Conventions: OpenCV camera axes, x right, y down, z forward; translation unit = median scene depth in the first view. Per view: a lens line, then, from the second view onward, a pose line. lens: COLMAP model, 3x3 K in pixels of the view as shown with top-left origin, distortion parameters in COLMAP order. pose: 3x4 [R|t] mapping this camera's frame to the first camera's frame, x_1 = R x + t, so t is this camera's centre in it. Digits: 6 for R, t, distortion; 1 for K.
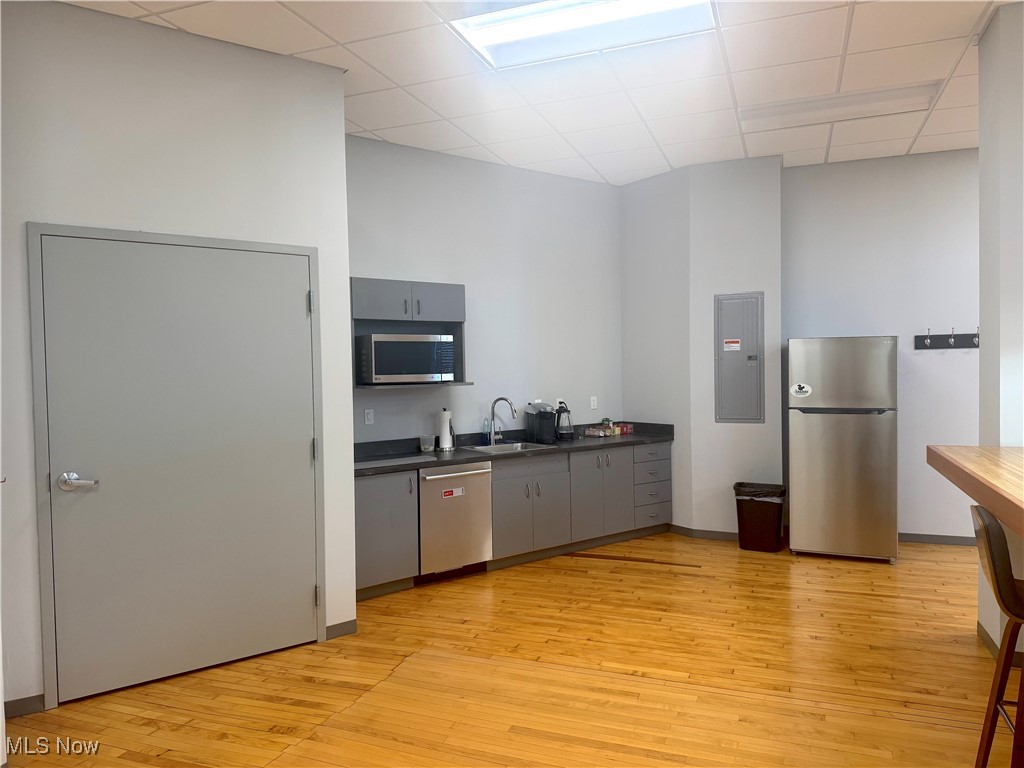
lens RADIAL K [[717.3, 0, 513.6], [0, 717.3, 383.8], [0, 0, 1]] dist [0.059601, -0.044749]
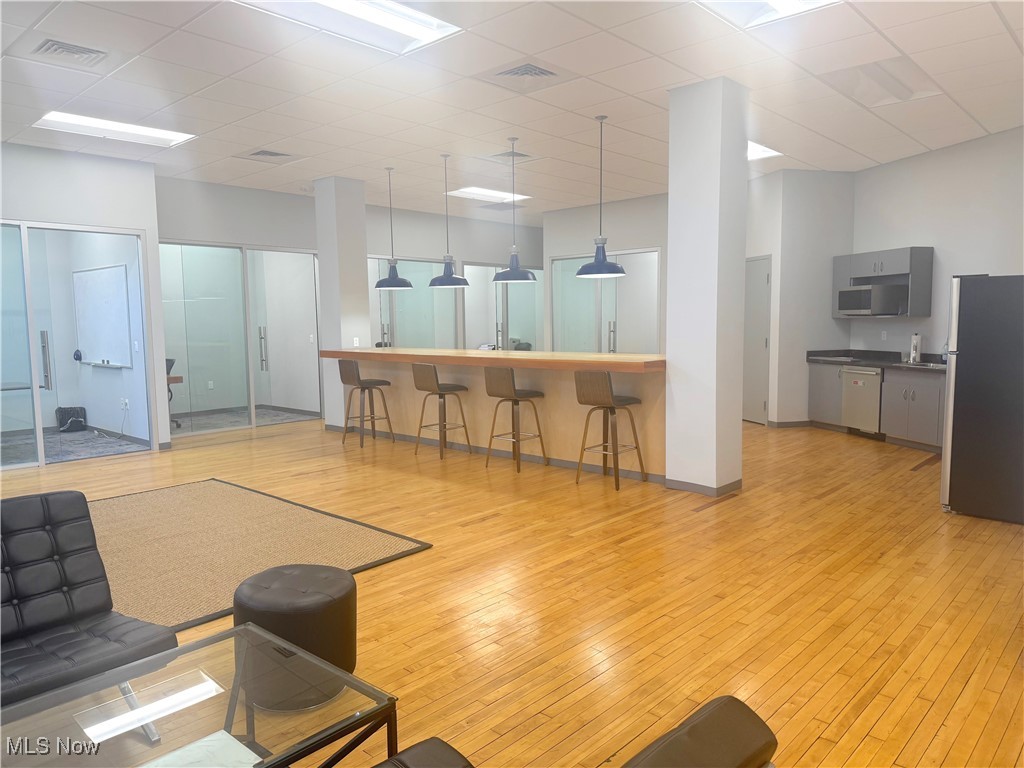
lens RADIAL K [[717.3, 0, 510.5], [0, 717.3, 387.6], [0, 0, 1]] dist [0.059601, -0.044749]
pose [[-0.371712, 0.112307, -0.921530, 1.763799], [-0.010538, 0.992081, 0.125156, -0.037290], [0.928288, 0.056233, -0.367585, 0.885814]]
